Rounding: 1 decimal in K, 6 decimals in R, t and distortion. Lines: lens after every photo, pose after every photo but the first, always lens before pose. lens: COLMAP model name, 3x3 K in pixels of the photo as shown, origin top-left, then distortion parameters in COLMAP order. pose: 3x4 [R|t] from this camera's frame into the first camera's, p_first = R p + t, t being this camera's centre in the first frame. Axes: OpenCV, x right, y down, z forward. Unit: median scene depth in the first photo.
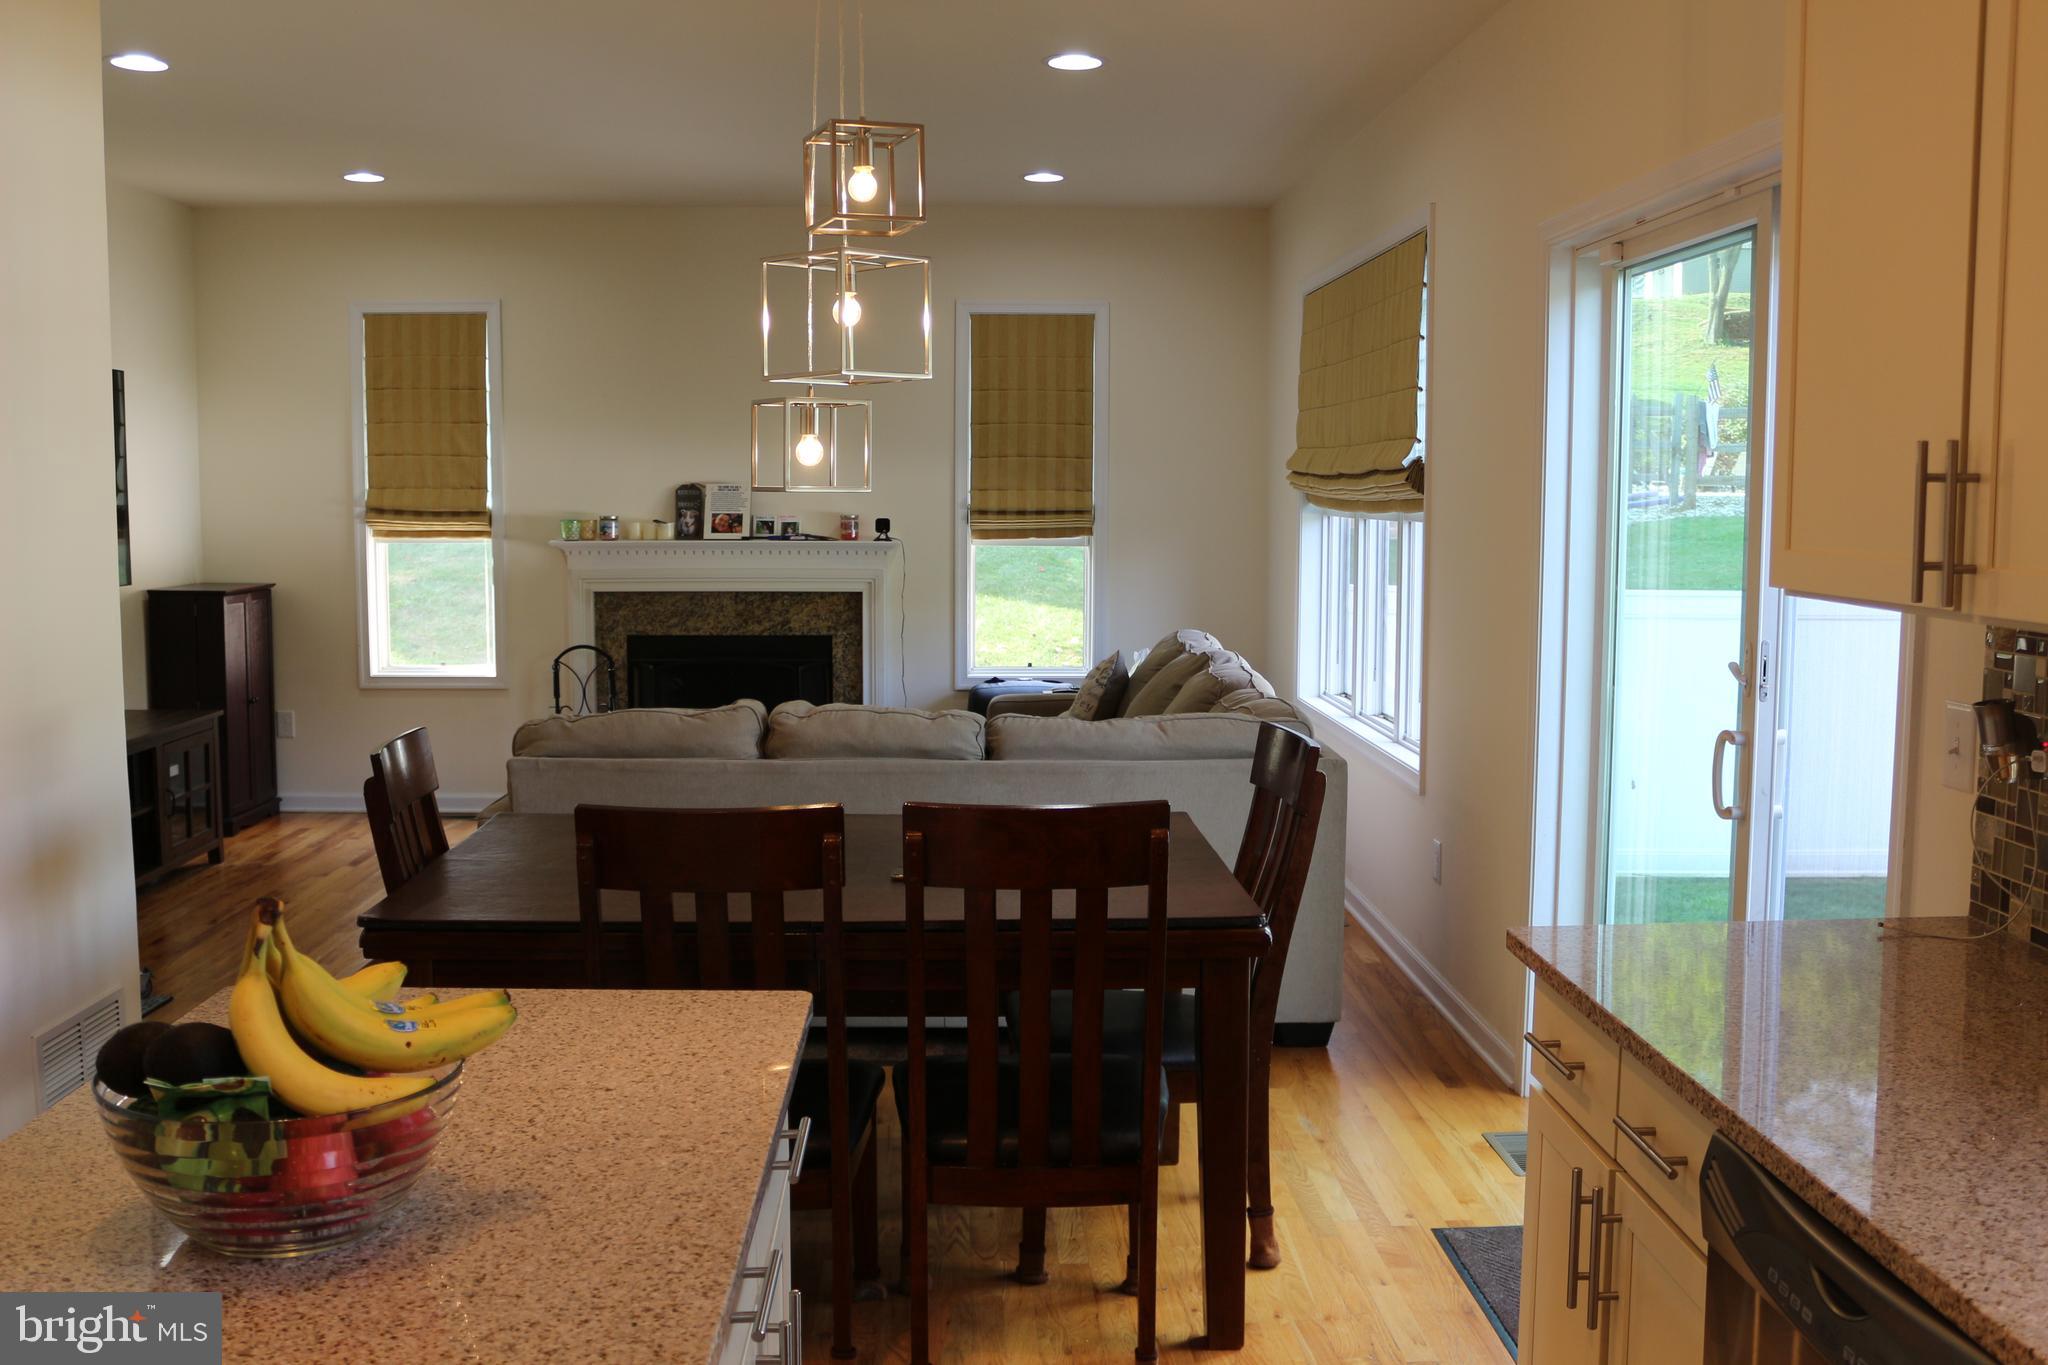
lens RADIAL K [[1969.9, 0, 996.7], [0, 1969.9, 620.3], [0, 0, 1]] dist [-0.022845, 0.000000]
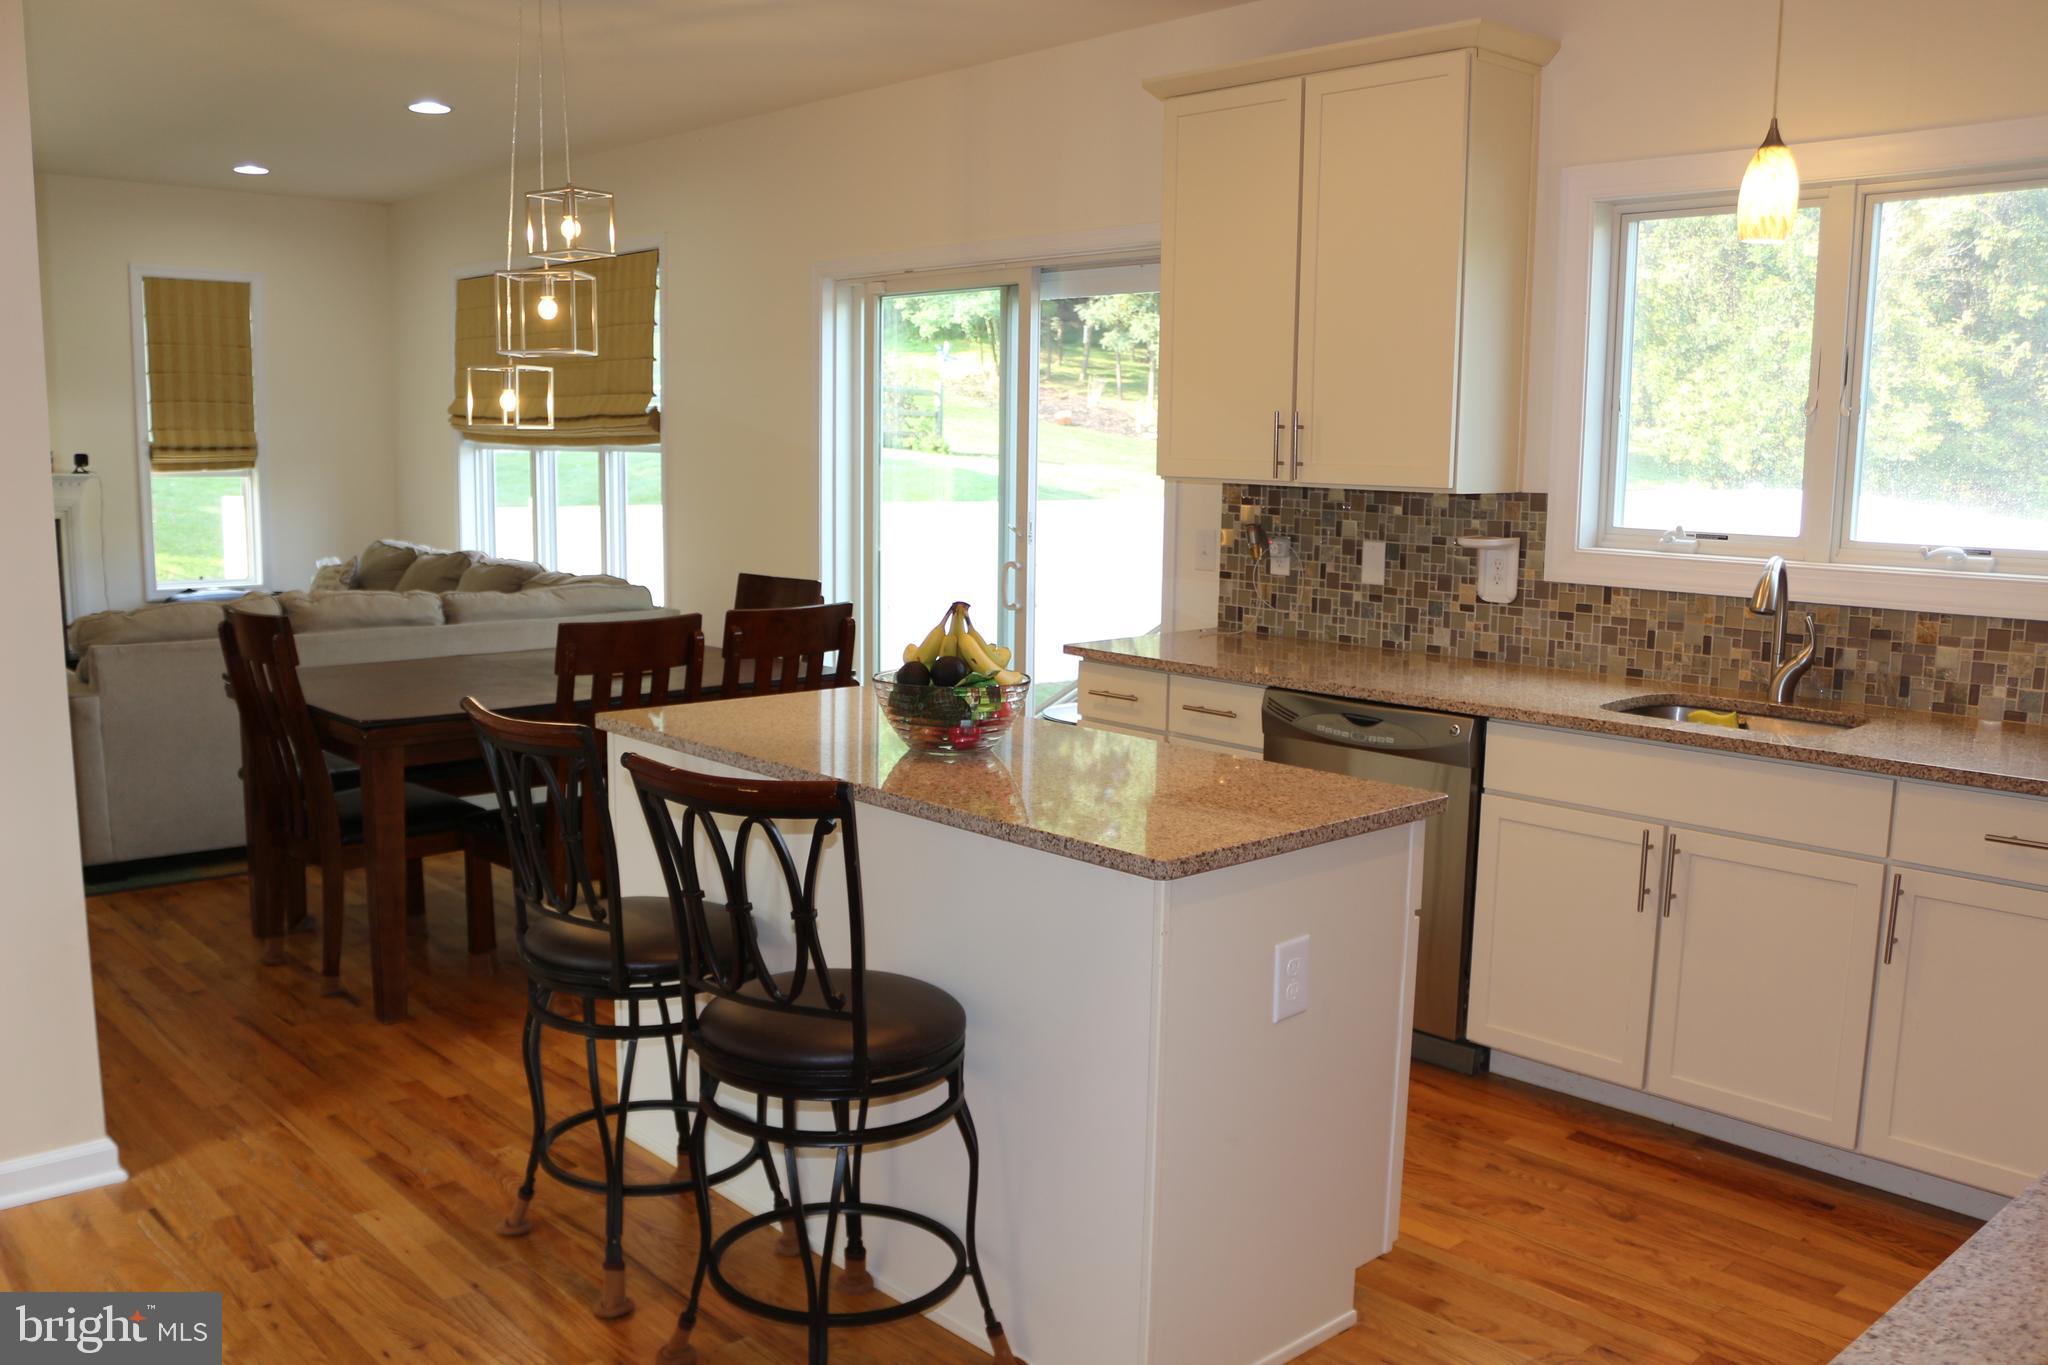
lens RADIAL K [[1730.1, 0, 982.3], [0, 1730.1, 702.5], [0, 0, 1]] dist [-0.078035, 0.035945]
pose [[0.762574, -0.091691, 0.640370, -0.298687], [0.034212, 0.994235, 0.101619, 0.009517], [-0.645996, -0.055584, 0.761314, -0.095897]]
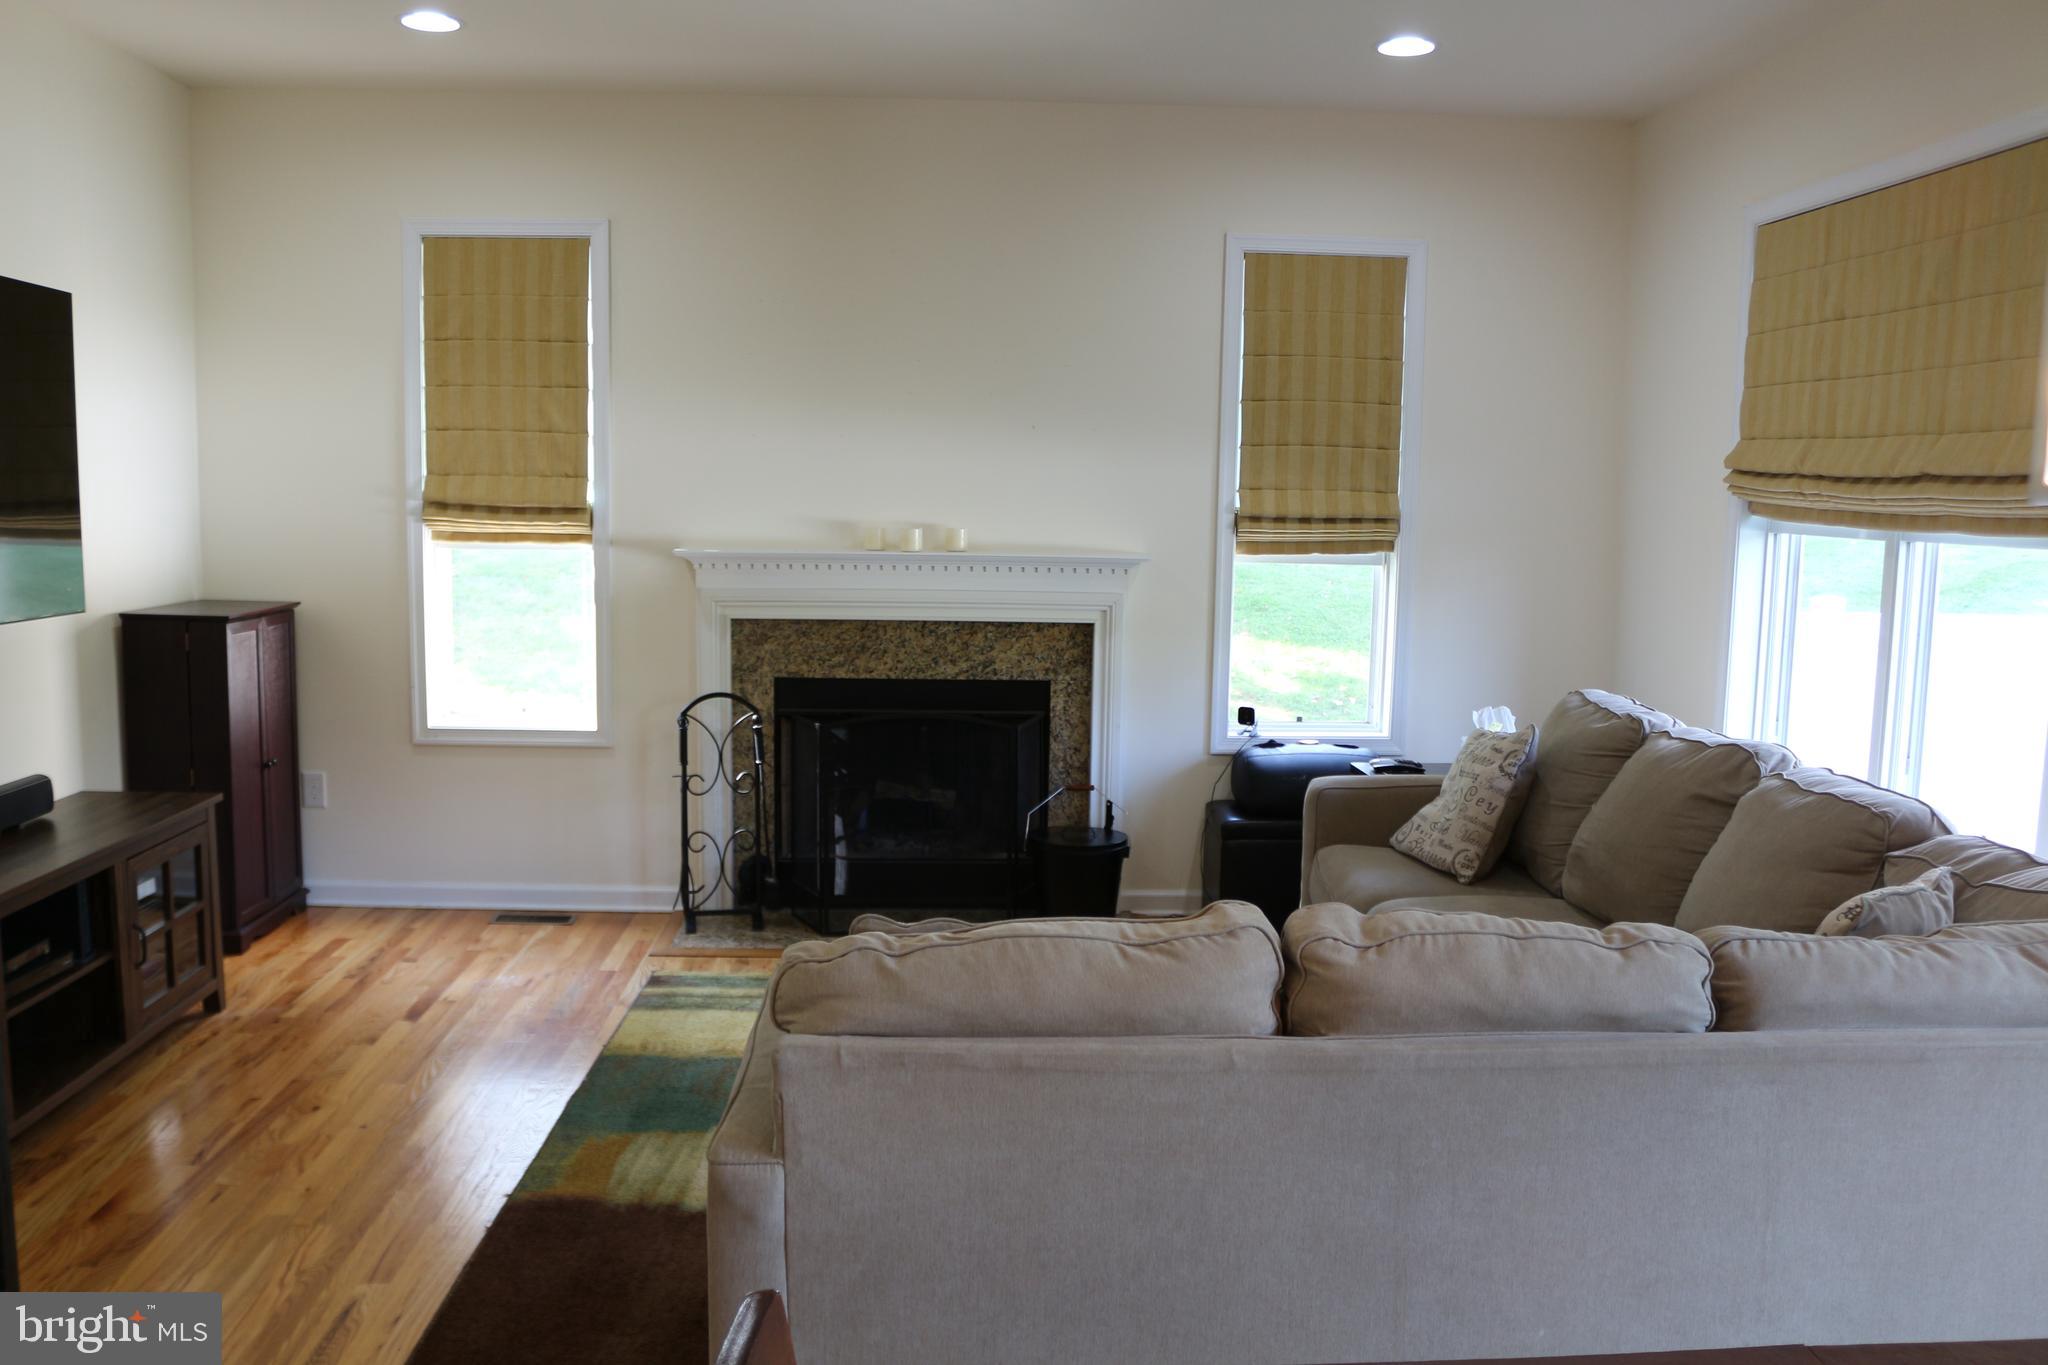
lens RADIAL K [[1730.1, 0, 1015.1], [0, 1730.1, 662.4], [0, 0, 1]] dist [-0.078035, 0.035945]
pose [[0.999221, 0.011176, 0.037850, -0.122738], [-0.012454, 0.999354, 0.033715, -0.021321], [-0.037448, -0.034160, 0.998715, 0.347863]]
